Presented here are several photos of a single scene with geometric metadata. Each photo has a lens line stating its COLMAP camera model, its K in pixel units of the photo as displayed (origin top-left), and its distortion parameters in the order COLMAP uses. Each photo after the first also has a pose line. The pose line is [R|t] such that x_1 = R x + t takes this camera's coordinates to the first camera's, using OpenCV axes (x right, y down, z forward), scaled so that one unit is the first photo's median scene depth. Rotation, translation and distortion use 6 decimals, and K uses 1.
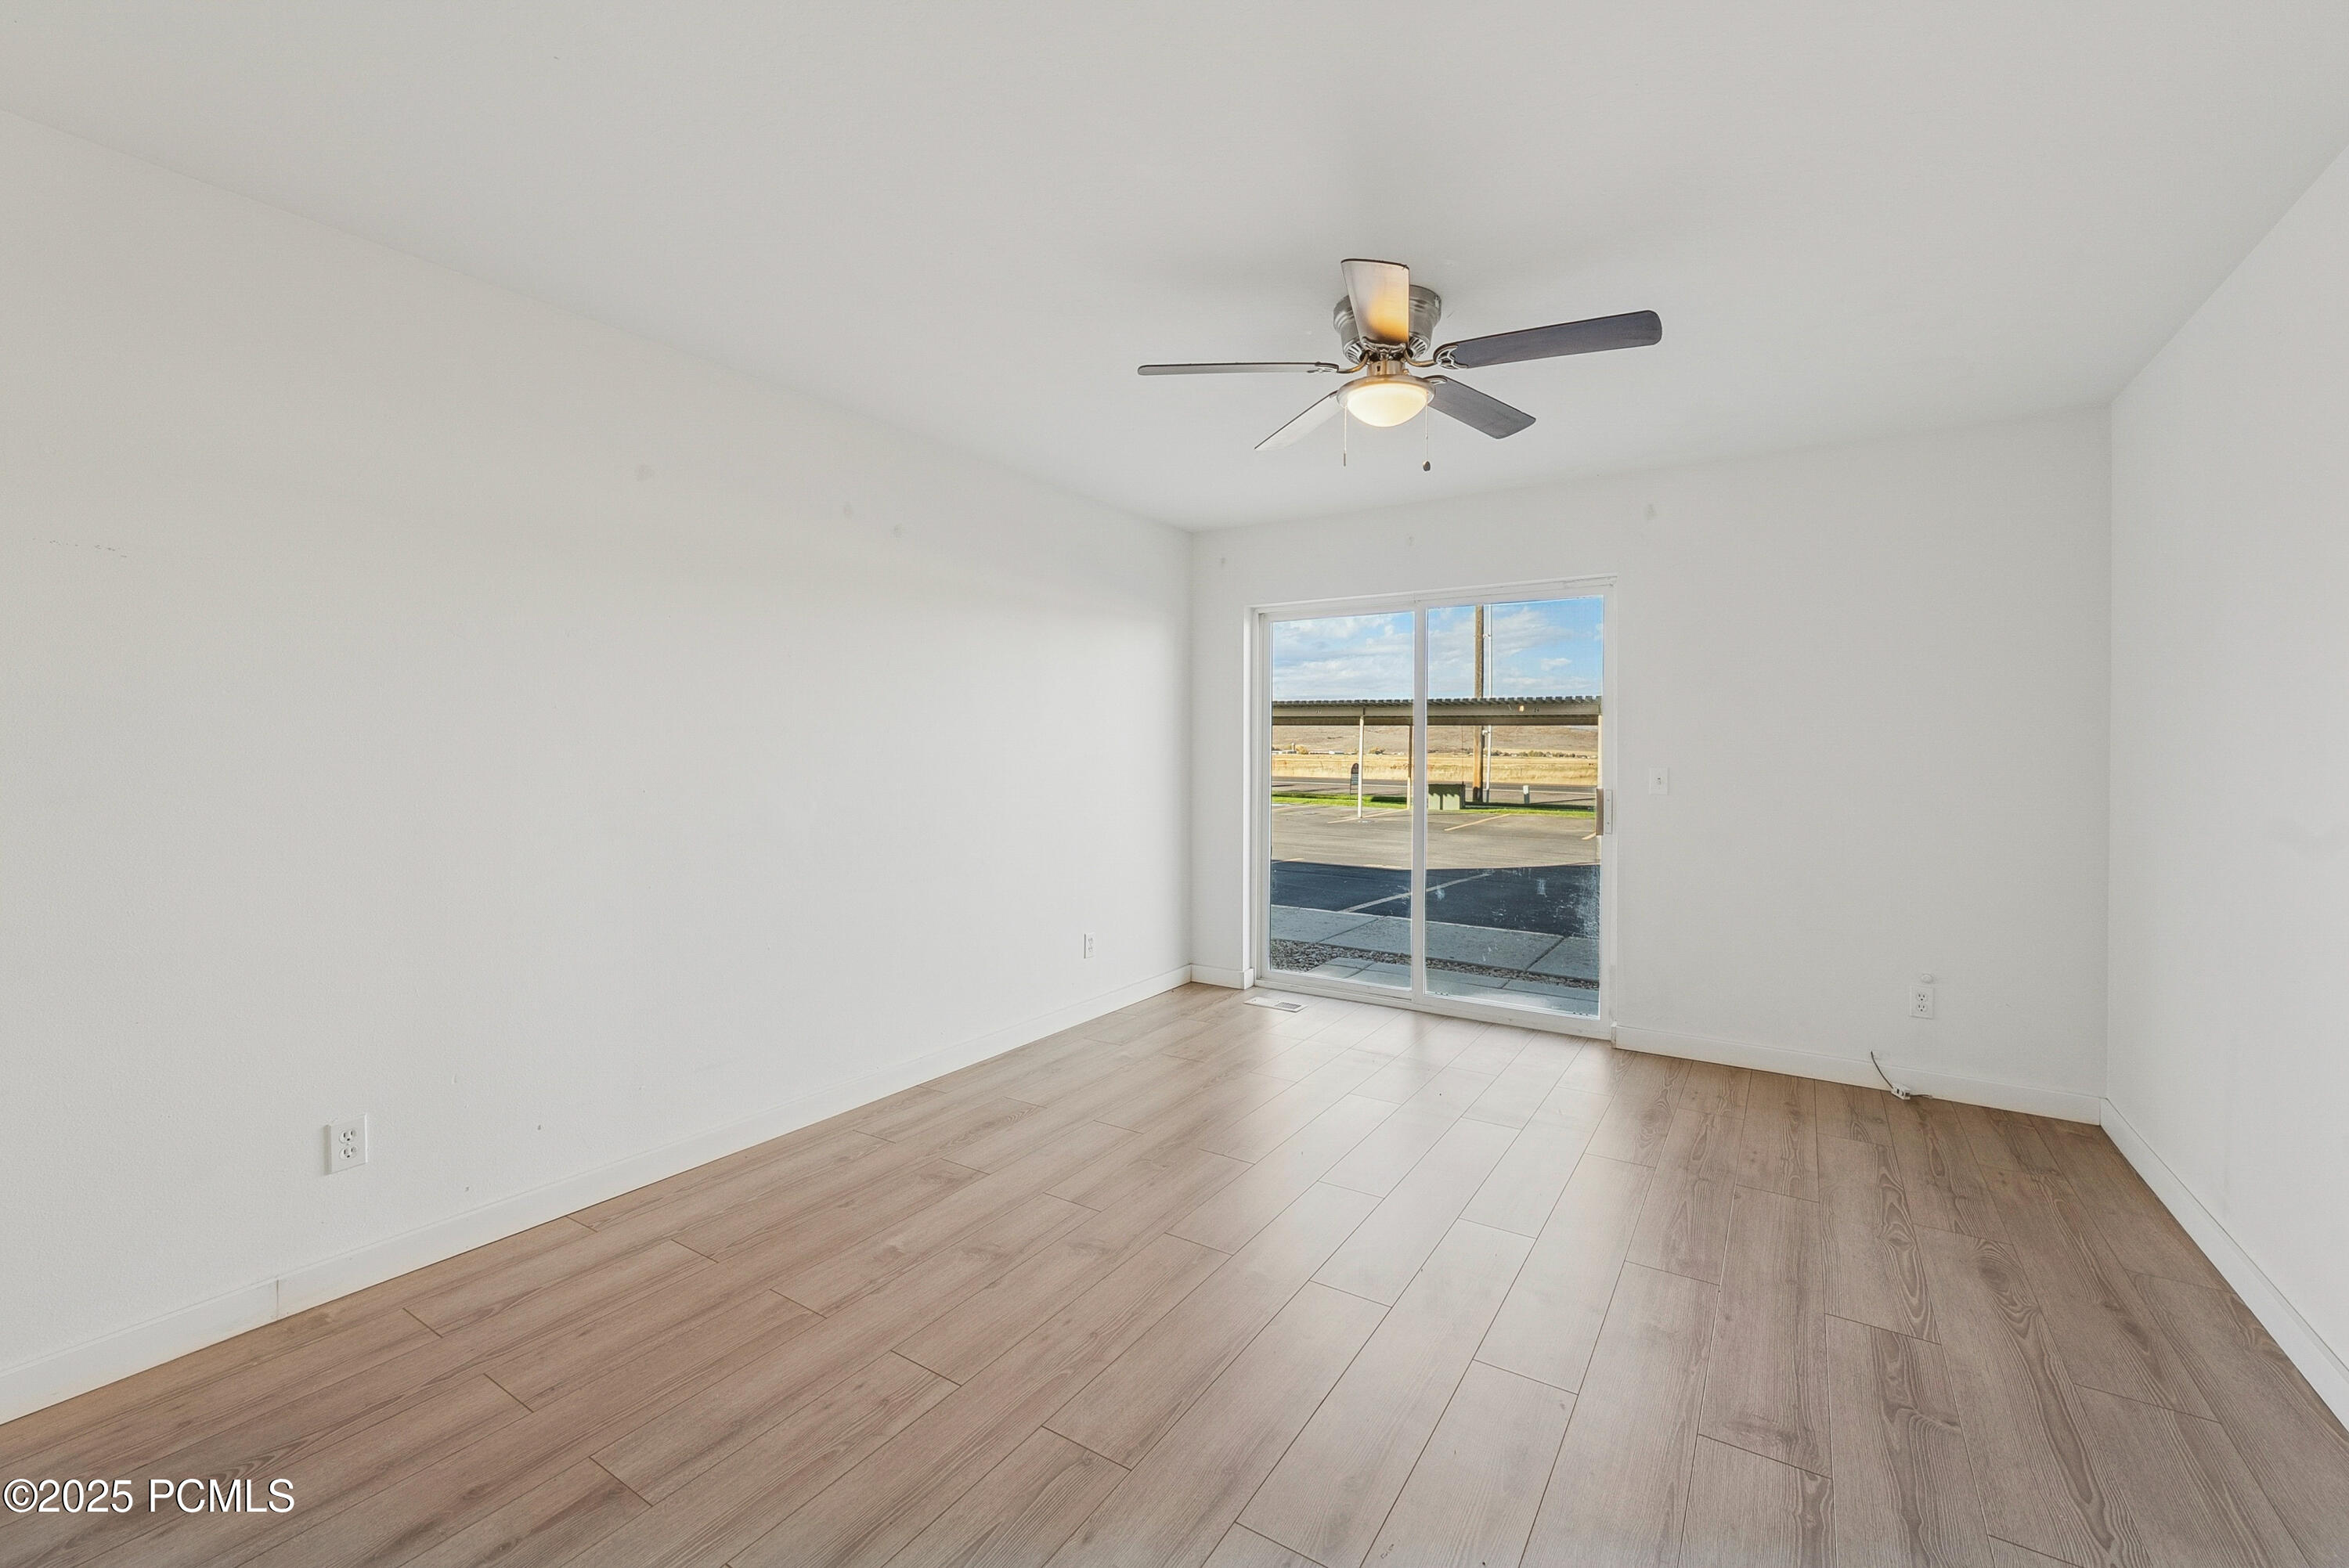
lens RADIAL K [[964.5, 0, 1176.4], [0, 964.5, 757.2], [0, 0, 1]] dist [0.005943, -0.001897]
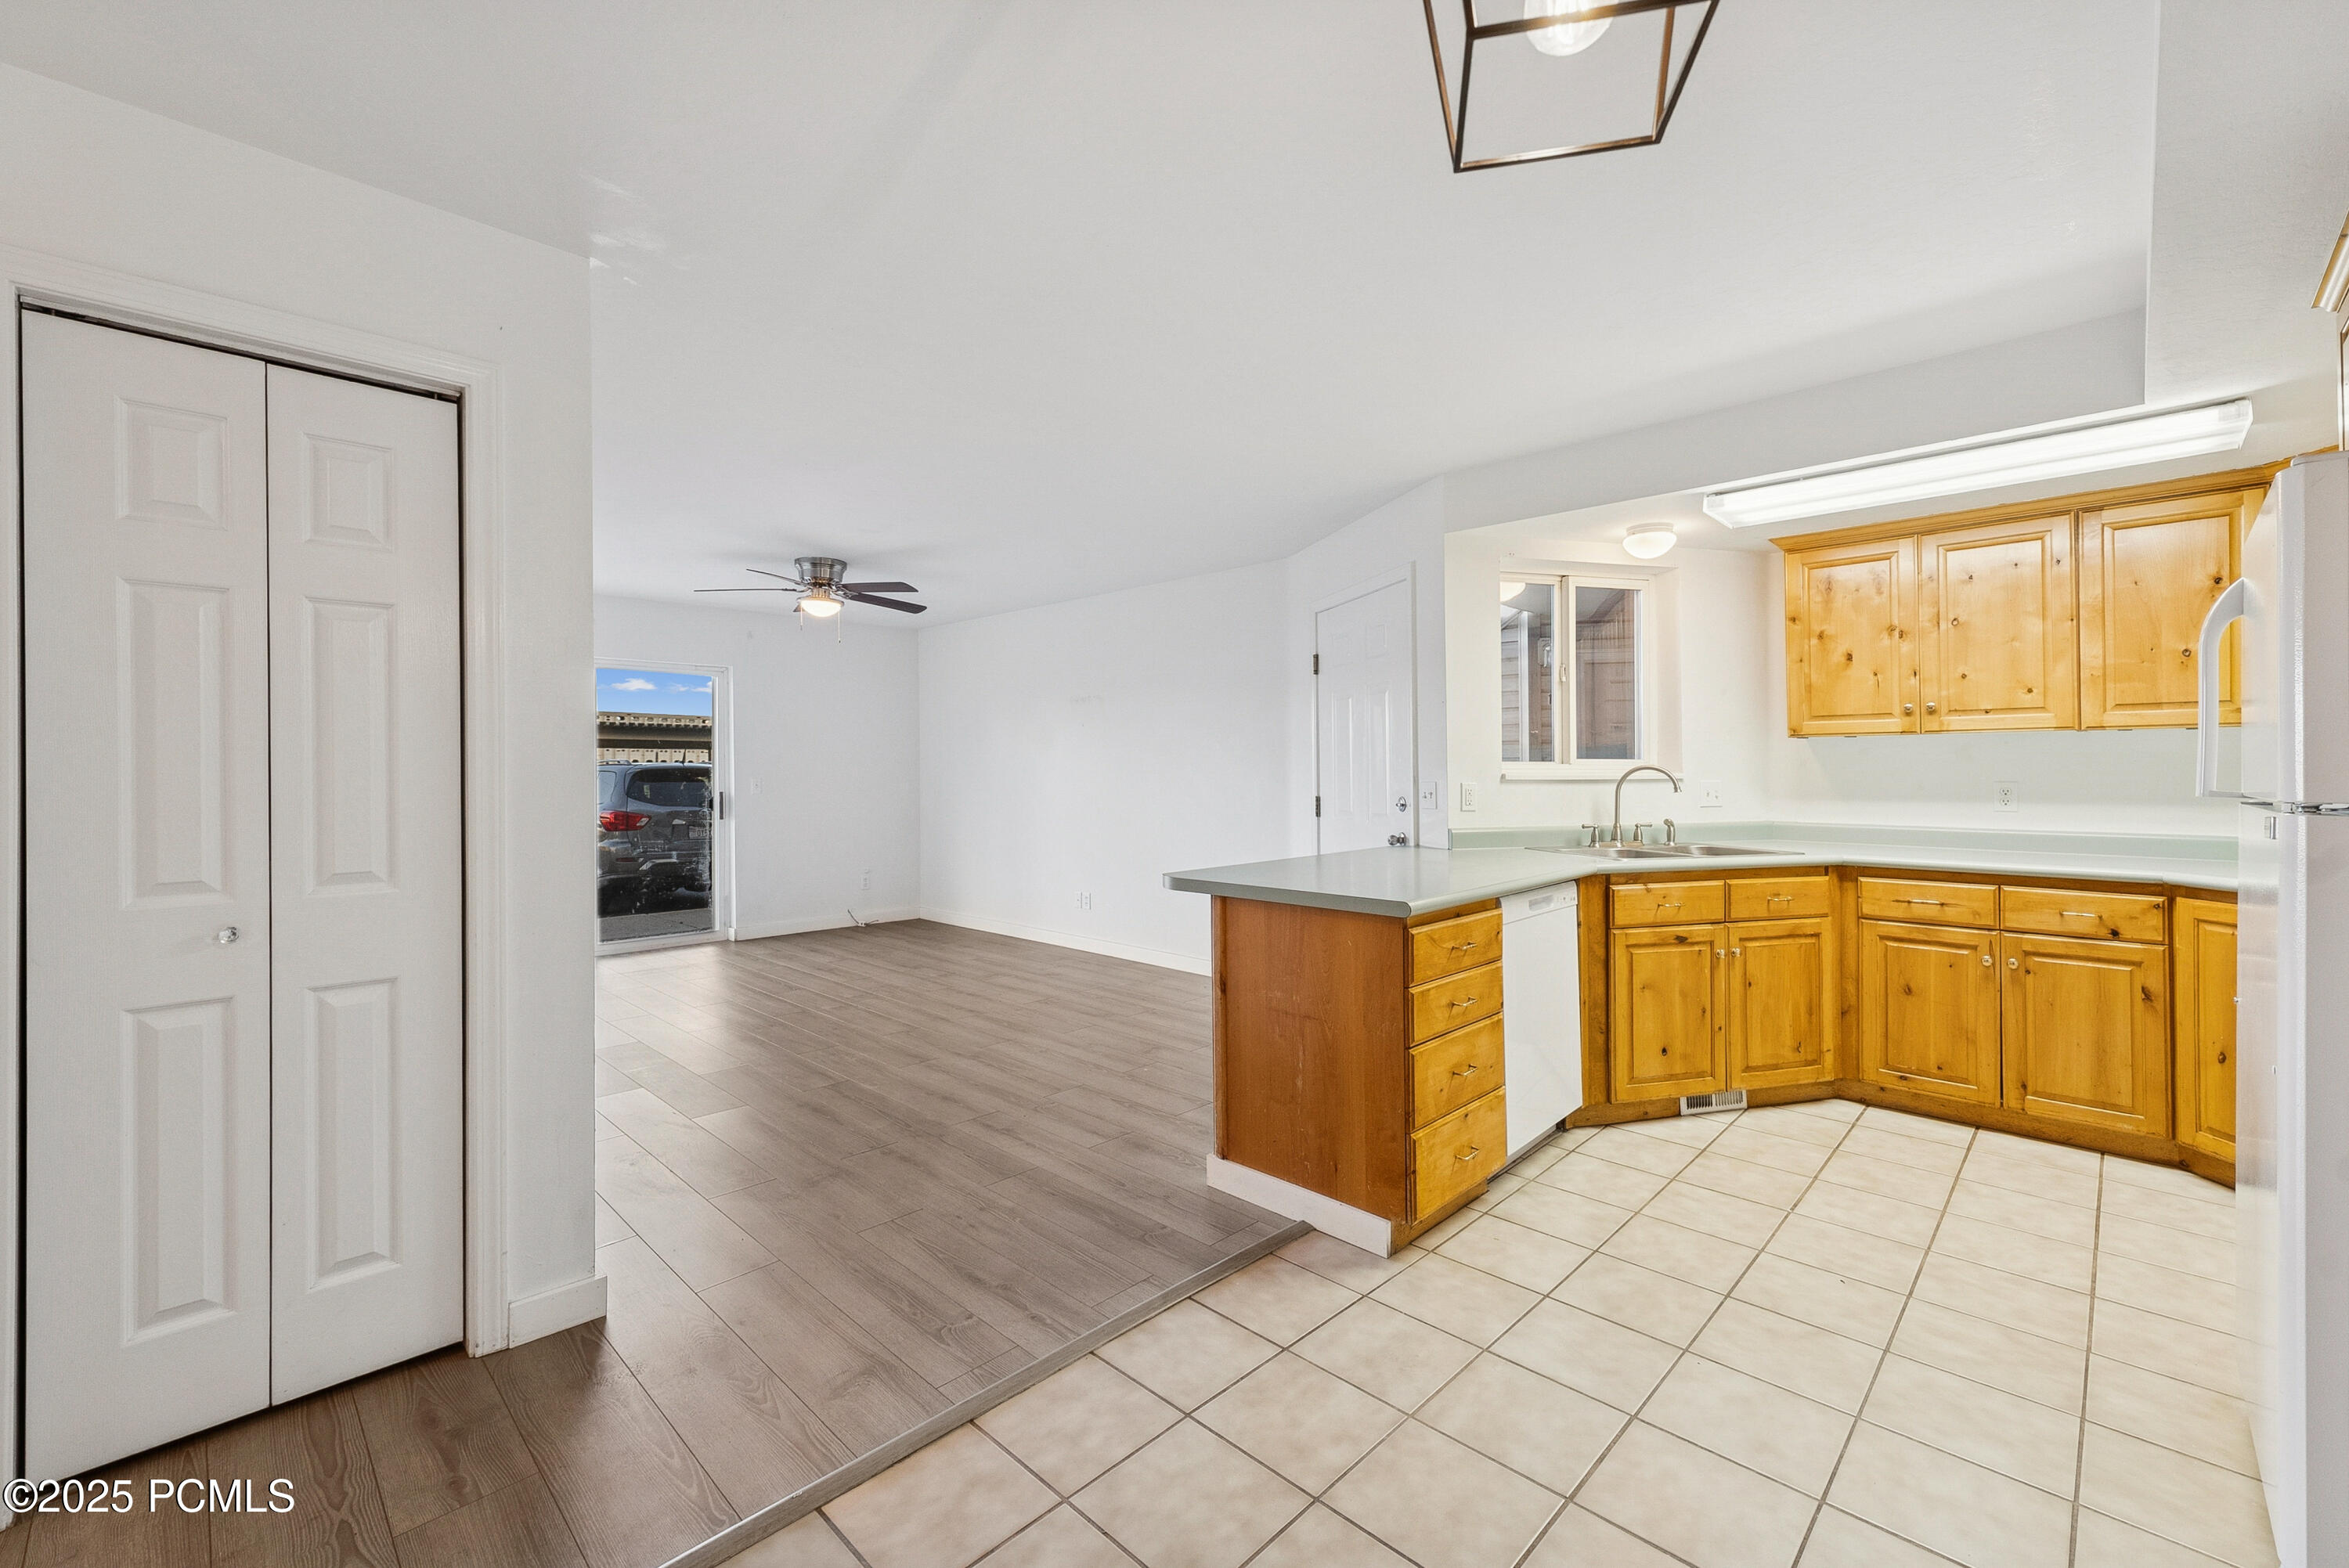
lens RADIAL K [[964.5, 0, 1155.7], [0, 964.5, 757.2], [0, 0, 1]] dist [0.005943, -0.001897]
pose [[0.213692, 0.006700, 0.976878, -1.009758], [0.013755, 0.999857, -0.009866, -0.000969], [-0.976804, 0.015545, 0.213570, -0.101663]]
